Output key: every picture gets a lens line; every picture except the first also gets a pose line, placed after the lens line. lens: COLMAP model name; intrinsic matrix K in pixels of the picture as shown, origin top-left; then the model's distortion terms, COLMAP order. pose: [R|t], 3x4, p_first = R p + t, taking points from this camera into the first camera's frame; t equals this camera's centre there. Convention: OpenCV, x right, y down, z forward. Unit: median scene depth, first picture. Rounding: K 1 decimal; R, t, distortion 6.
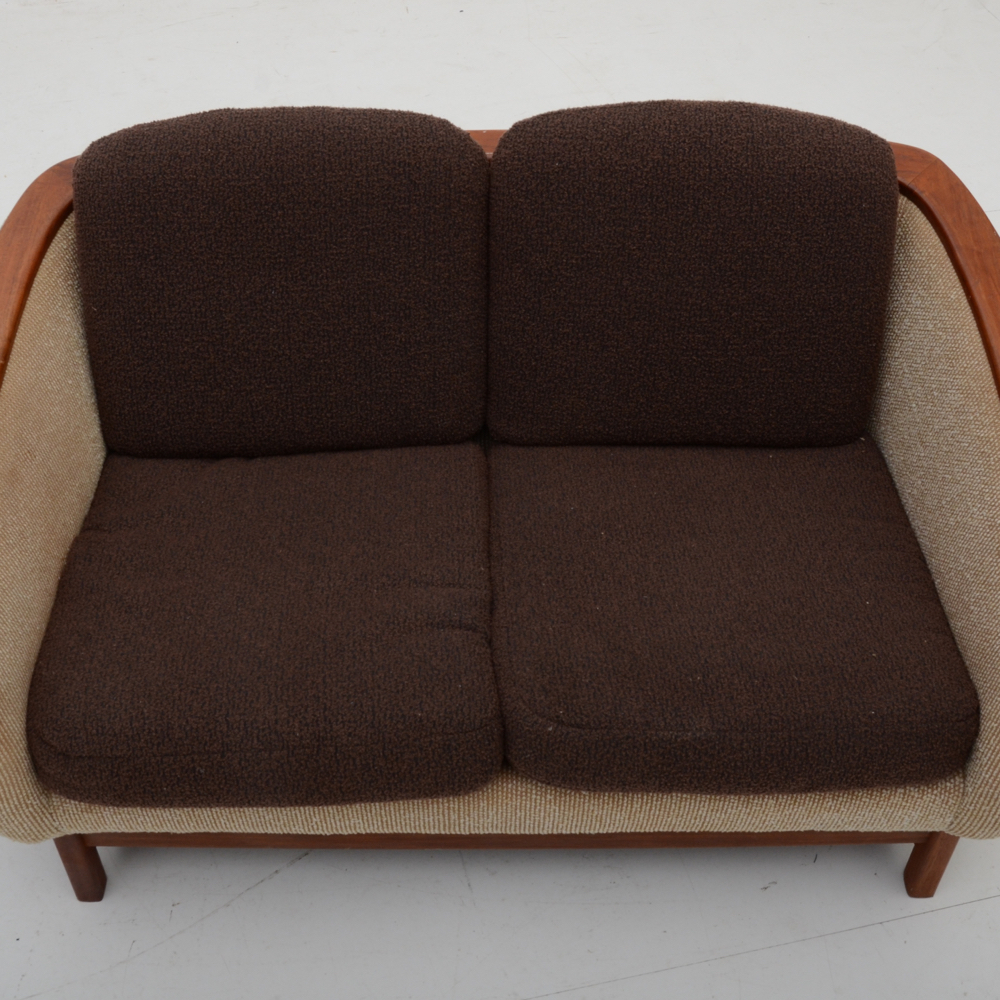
lens RADIAL K [[1385.9, 0, 473.2], [0, 1385.9, 489.8], [0, 0, 1]] dist [-0.164627, 0.000000]
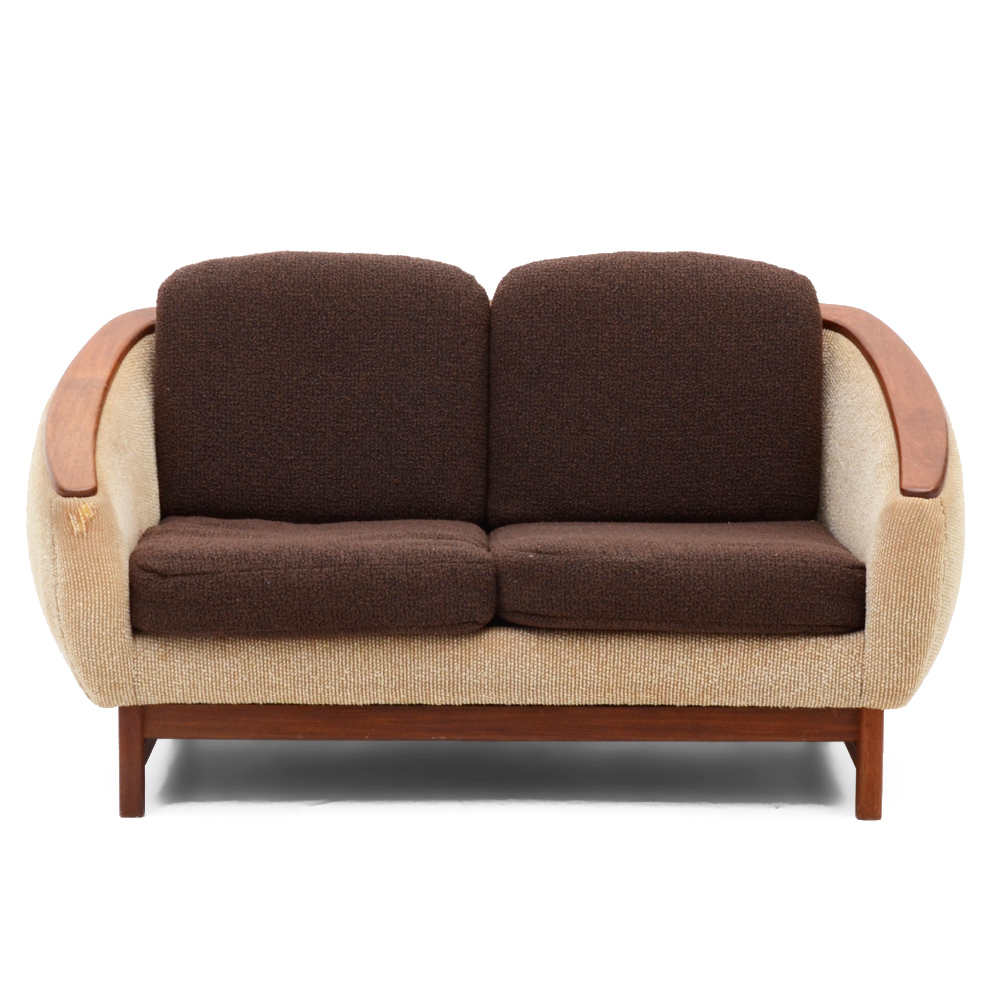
lens RADIAL K [[3361.9, 0, 497.9], [0, 3361.9, 499.9], [0, 0, 1]] dist [-0.328373, 0.000000]
pose [[0.999956, 0.008856, 0.002945, 0.011455], [-0.005860, 0.841366, -0.540434, 1.616825], [-0.007264, 0.540393, 0.841381, -1.519427]]
